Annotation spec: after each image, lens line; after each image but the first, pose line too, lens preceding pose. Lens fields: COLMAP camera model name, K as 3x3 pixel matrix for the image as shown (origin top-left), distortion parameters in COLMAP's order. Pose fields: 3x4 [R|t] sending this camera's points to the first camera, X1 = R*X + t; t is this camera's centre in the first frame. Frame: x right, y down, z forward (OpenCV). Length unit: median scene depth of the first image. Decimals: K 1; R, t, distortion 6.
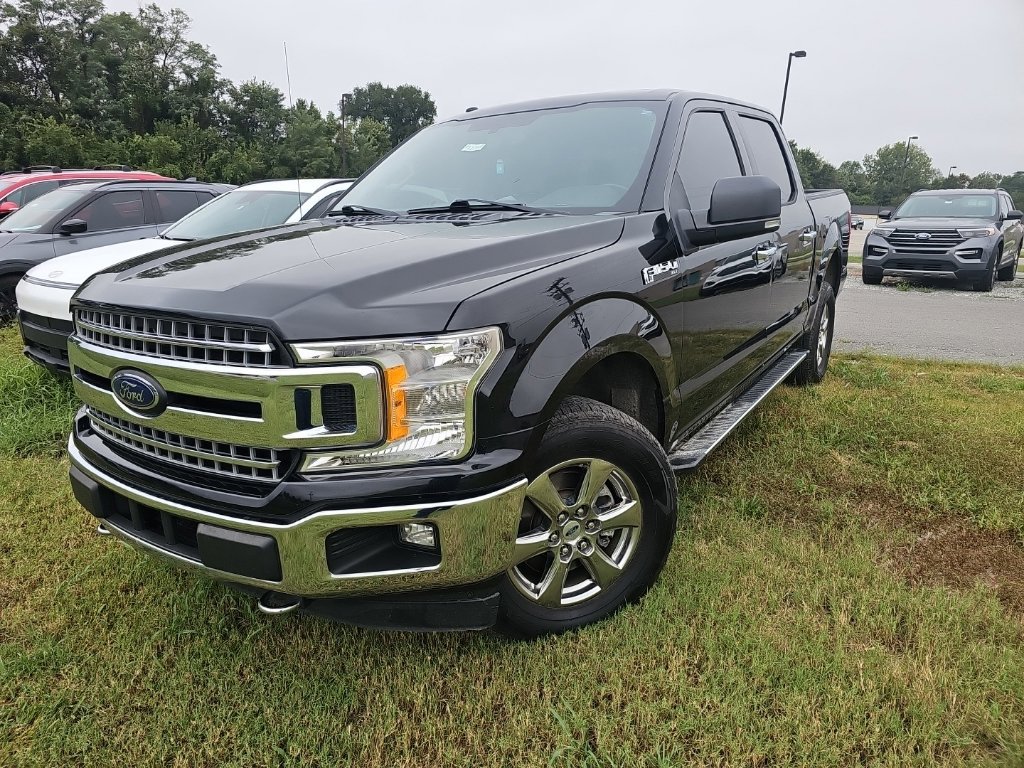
lens RADIAL K [[708.8, 0, 496.6], [0, 708.8, 356.6], [0, 0, 1]] dist [0.065095, -0.053684]
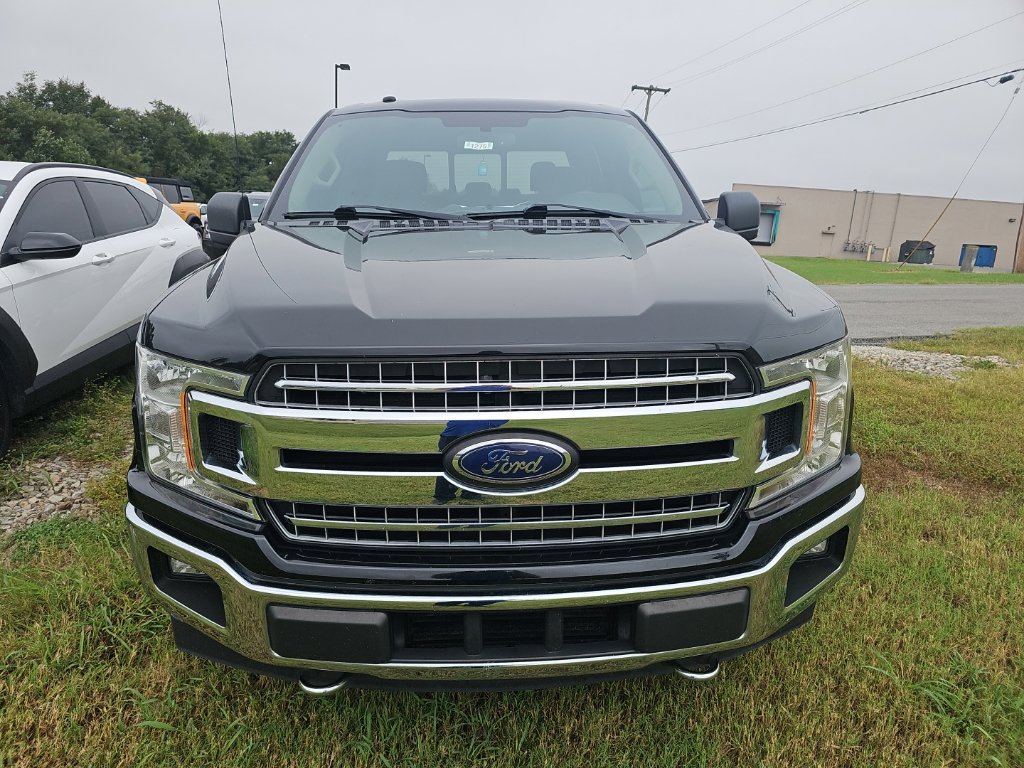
lens RADIAL K [[708.8, 0, 496.6], [0, 708.8, 356.6], [0, 0, 1]] dist [0.065095, -0.053684]
pose [[0.777943, -0.110743, 0.618499, -1.001912], [0.111458, 0.993057, 0.037617, -0.092453], [-0.618370, 0.039673, 0.784885, 0.452624]]
